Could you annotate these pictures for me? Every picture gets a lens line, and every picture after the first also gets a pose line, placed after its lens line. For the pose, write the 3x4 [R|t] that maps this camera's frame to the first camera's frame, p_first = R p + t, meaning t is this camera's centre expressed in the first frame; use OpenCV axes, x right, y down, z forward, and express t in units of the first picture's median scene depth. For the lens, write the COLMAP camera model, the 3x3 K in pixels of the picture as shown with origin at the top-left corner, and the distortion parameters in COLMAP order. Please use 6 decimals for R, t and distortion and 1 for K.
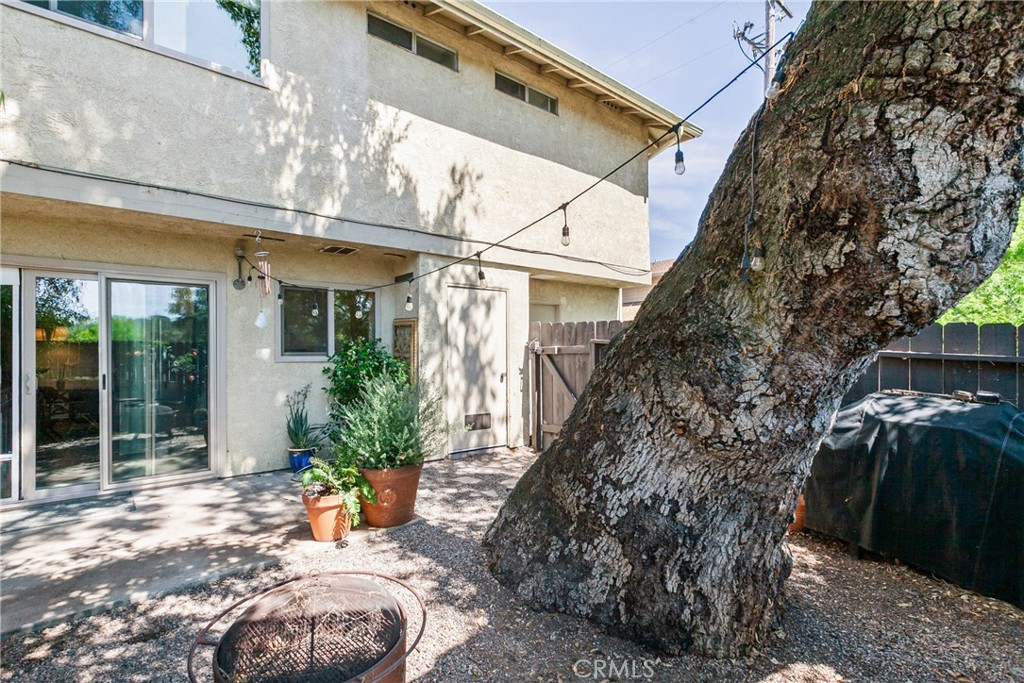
lens RADIAL K [[475.3, 0, 510.5], [0, 475.3, 352.0], [0, 0, 1]] dist [-0.000830, 0.000034]
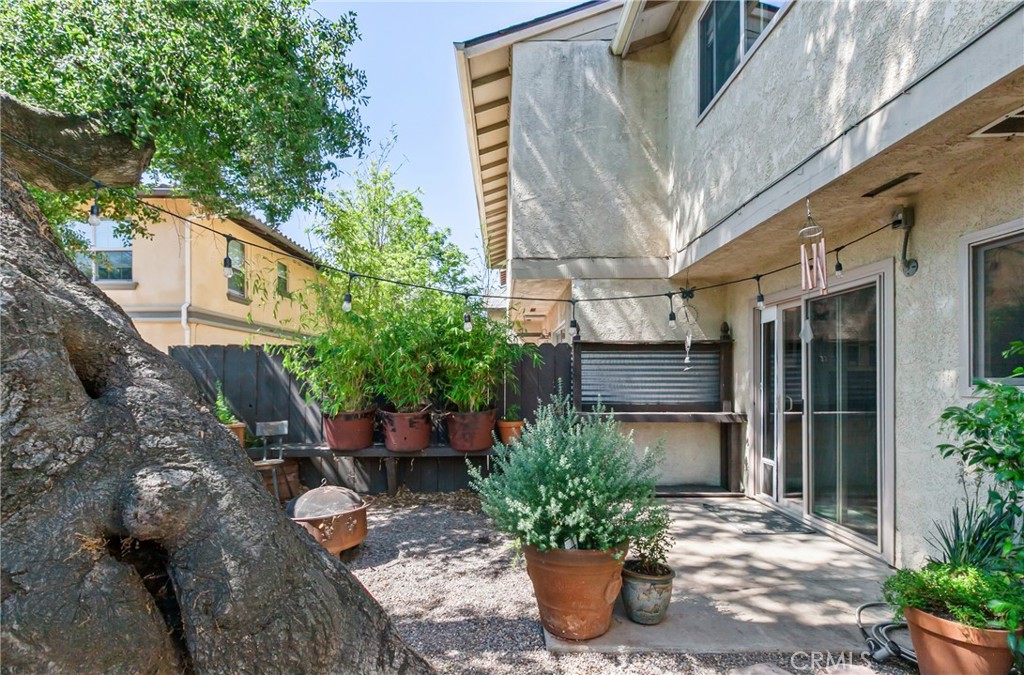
lens RADIAL K [[483.4, 0, 507.8], [0, 483.4, 374.0], [0, 0, 1]] dist [0.000368, 0.000083]
pose [[-0.630224, -0.002162, -0.776411, 0.309734], [0.001731, 0.999990, -0.004189, -0.000639], [0.776412, -0.003984, -0.630213, 1.219196]]
